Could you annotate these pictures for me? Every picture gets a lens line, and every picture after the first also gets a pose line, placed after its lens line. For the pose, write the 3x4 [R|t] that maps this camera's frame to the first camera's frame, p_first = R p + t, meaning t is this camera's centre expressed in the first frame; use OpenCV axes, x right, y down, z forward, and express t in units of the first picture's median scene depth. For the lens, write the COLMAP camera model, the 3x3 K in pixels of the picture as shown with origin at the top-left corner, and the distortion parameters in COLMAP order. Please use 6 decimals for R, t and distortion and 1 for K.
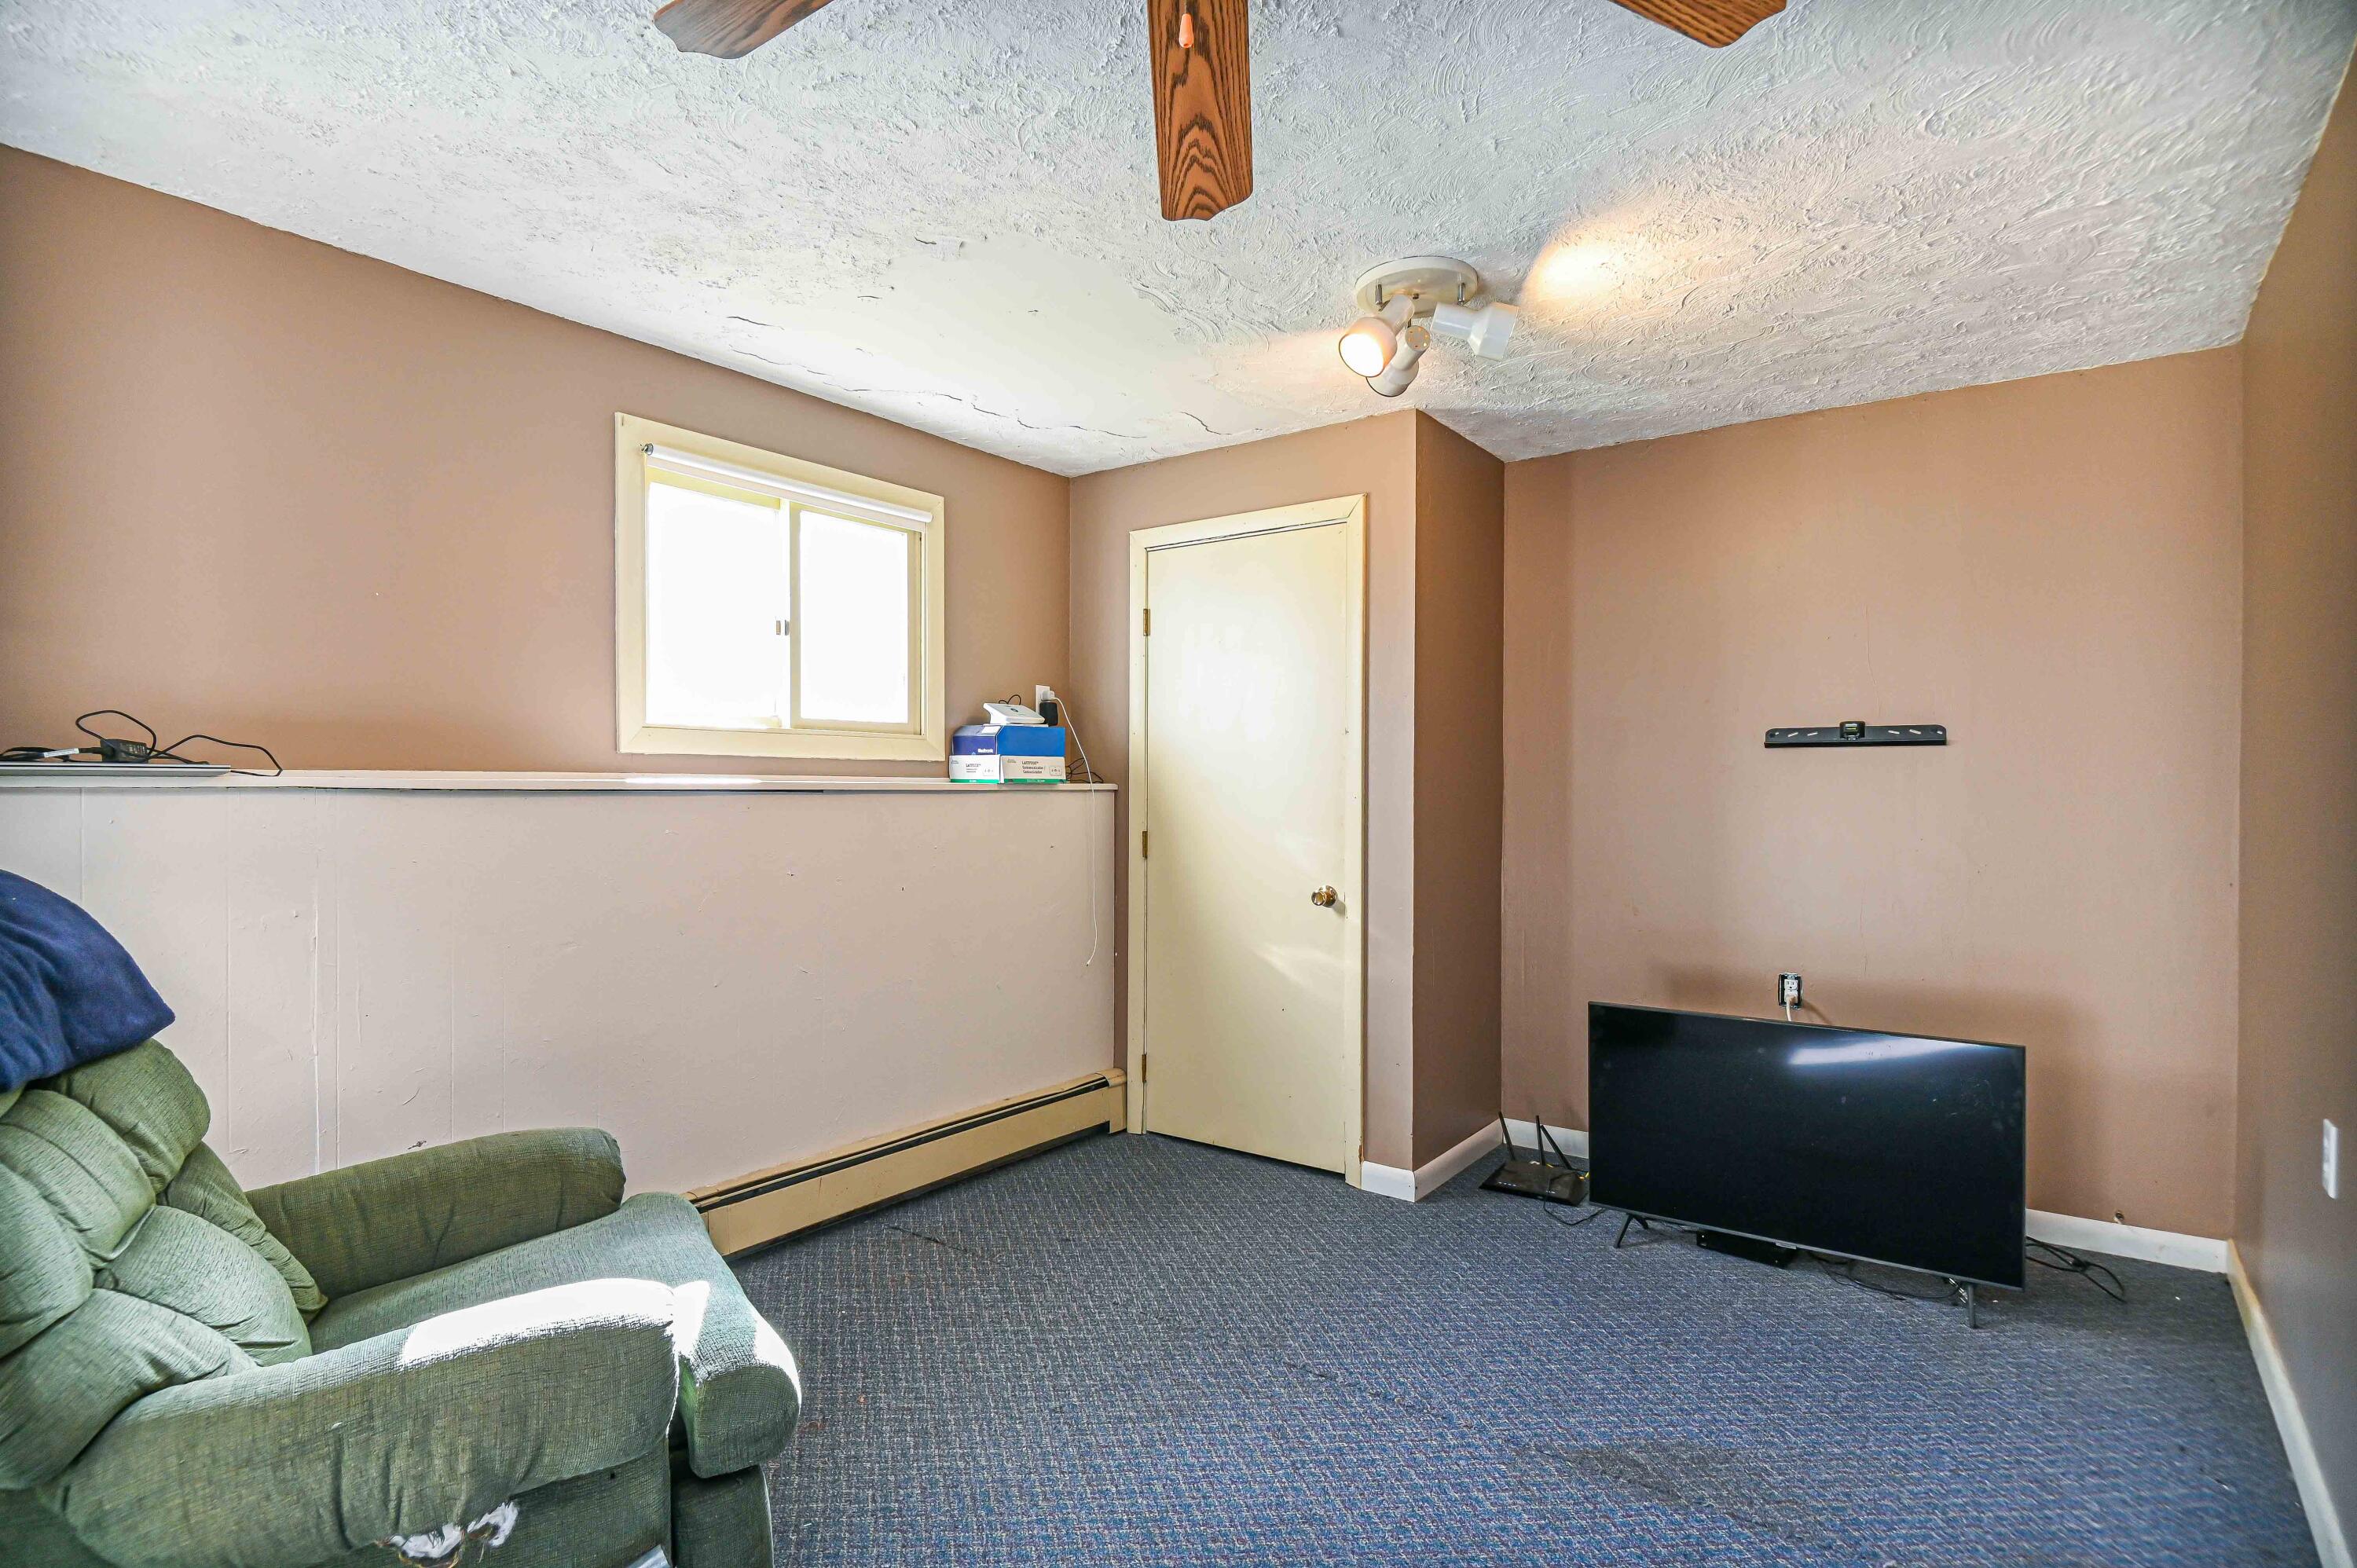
lens RADIAL K [[1208.6, 0, 1165.4], [0, 1208.6, 781.7], [0, 0, 1]] dist [-0.003877, -0.002049]
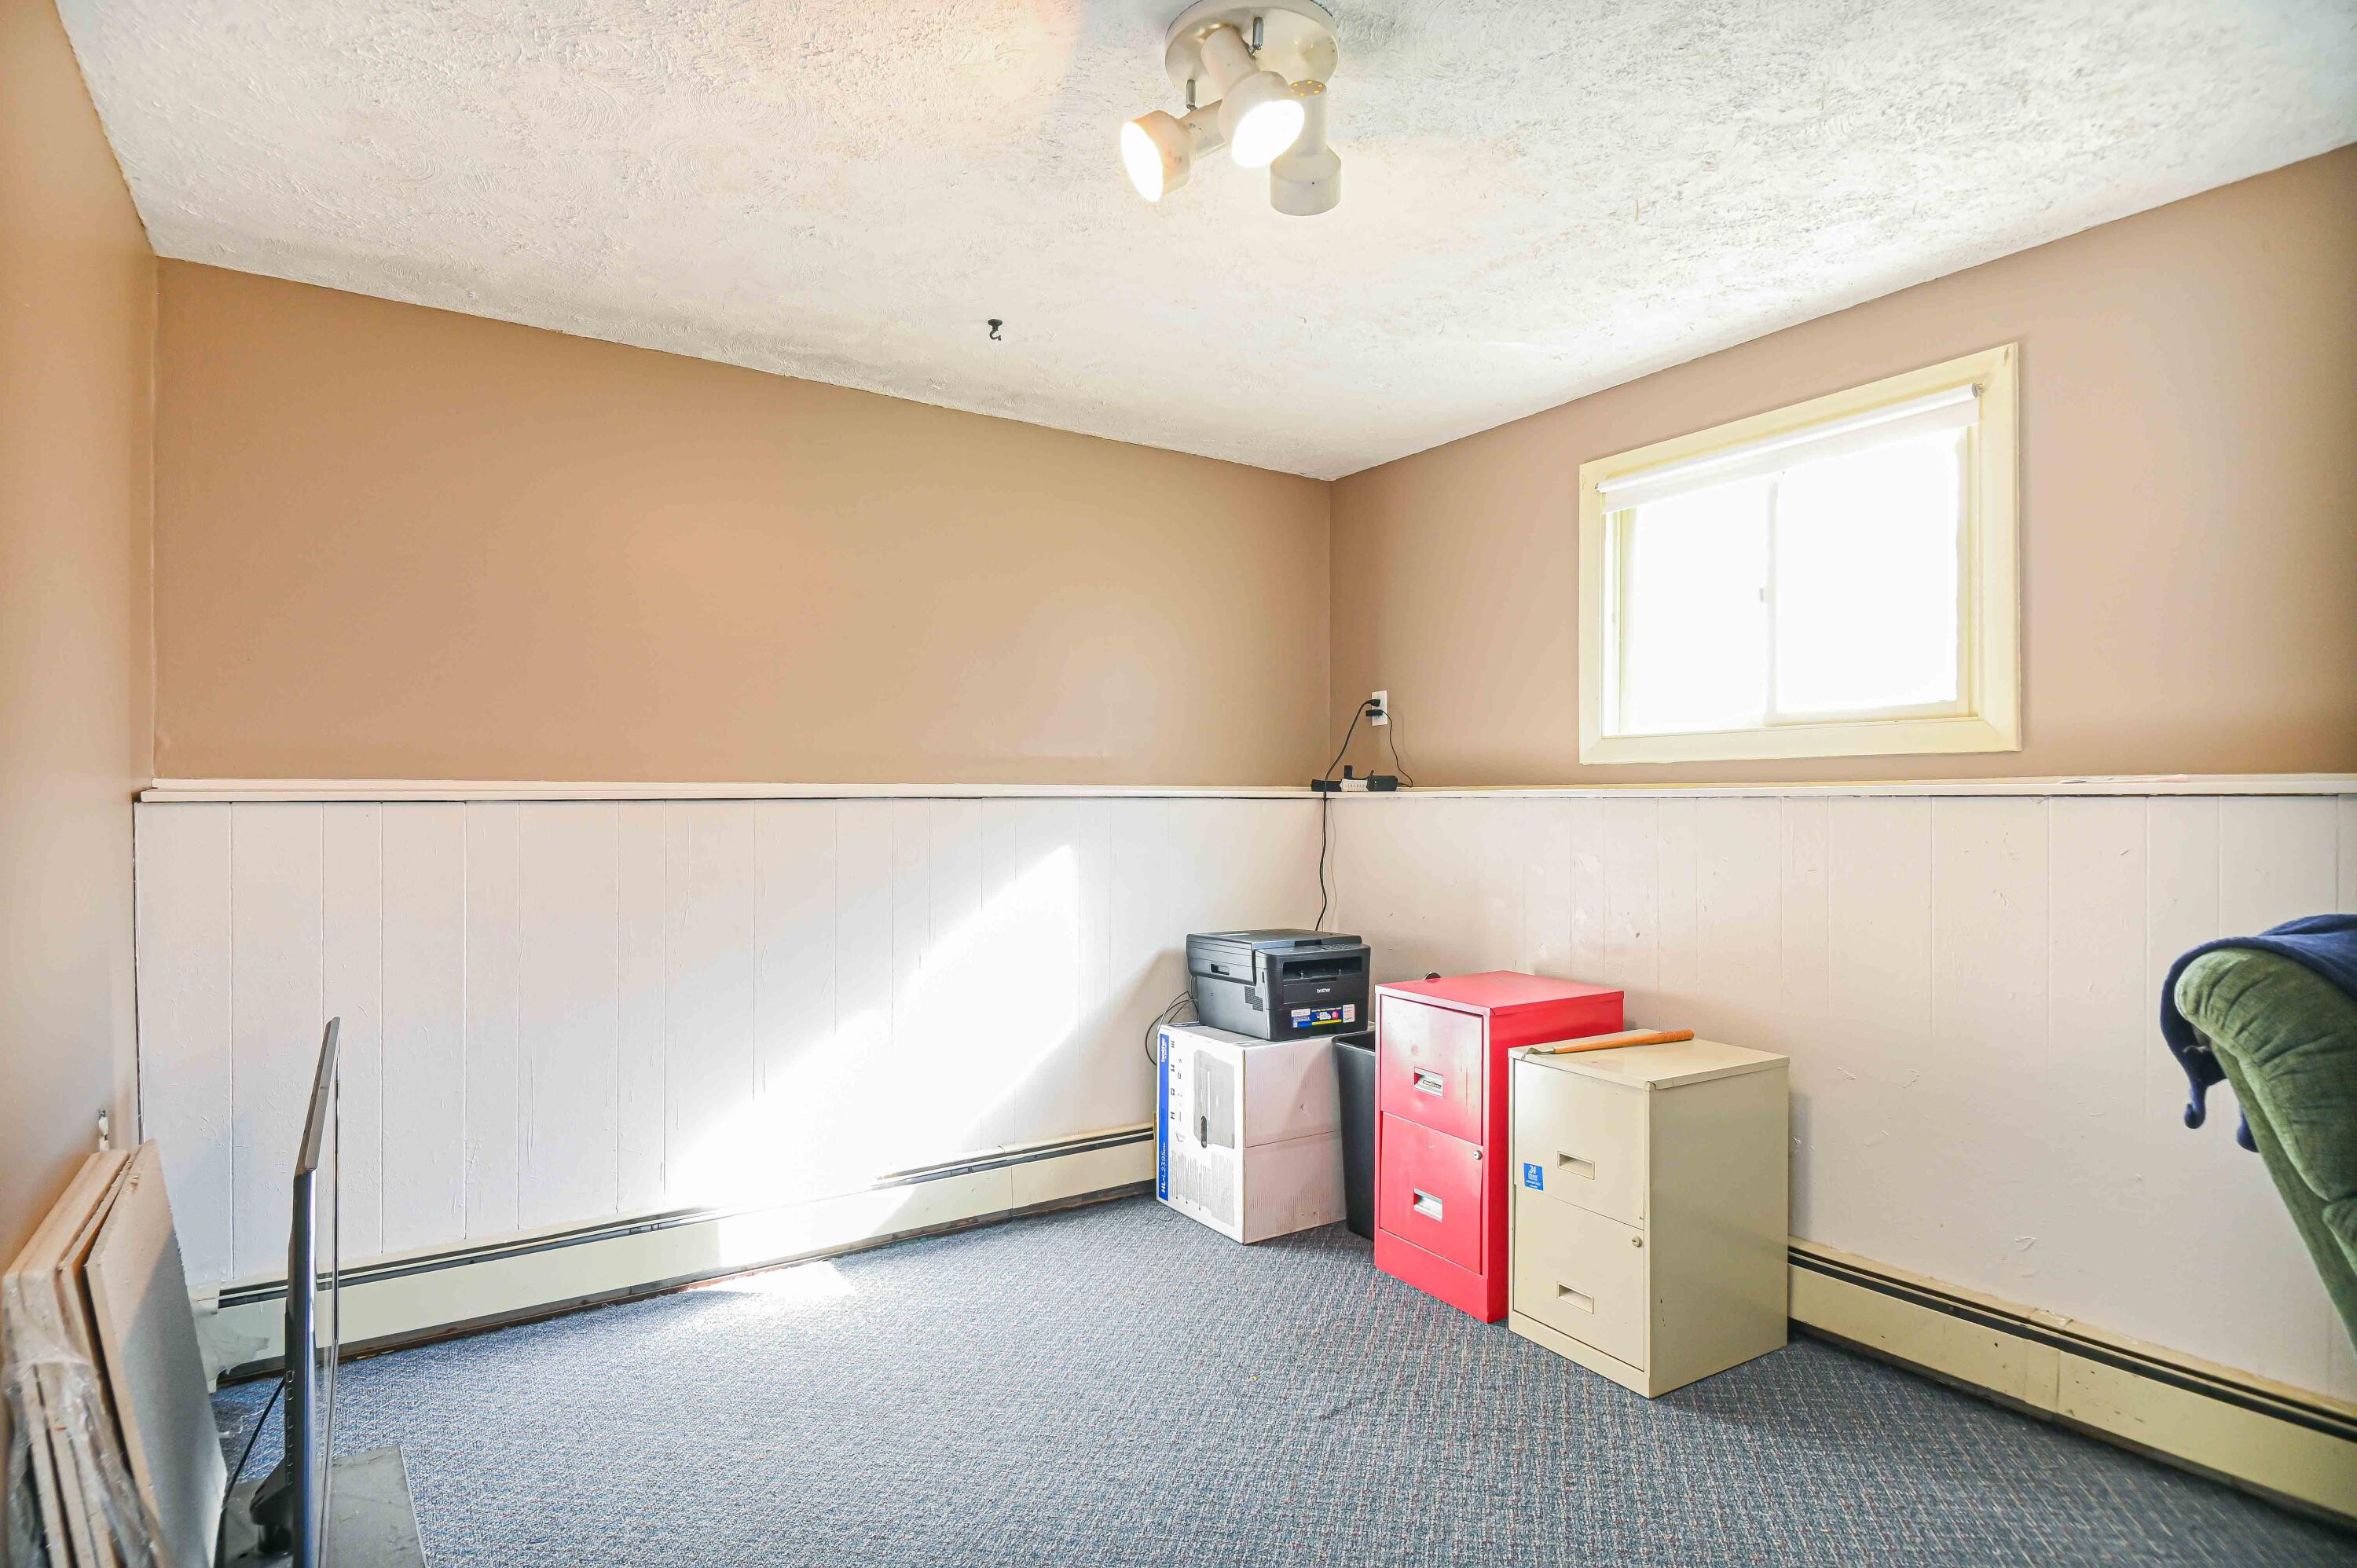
lens RADIAL K [[1208.6, 0, 1179.8], [0, 1208.6, 798.4], [0, 0, 1]] dist [-0.003877, -0.002049]
pose [[-0.338396, -0.004214, -0.940994, 2.127714], [-0.000958, 0.999991, -0.004133, 0.036836], [0.941003, -0.000497, -0.338397, 2.961678]]
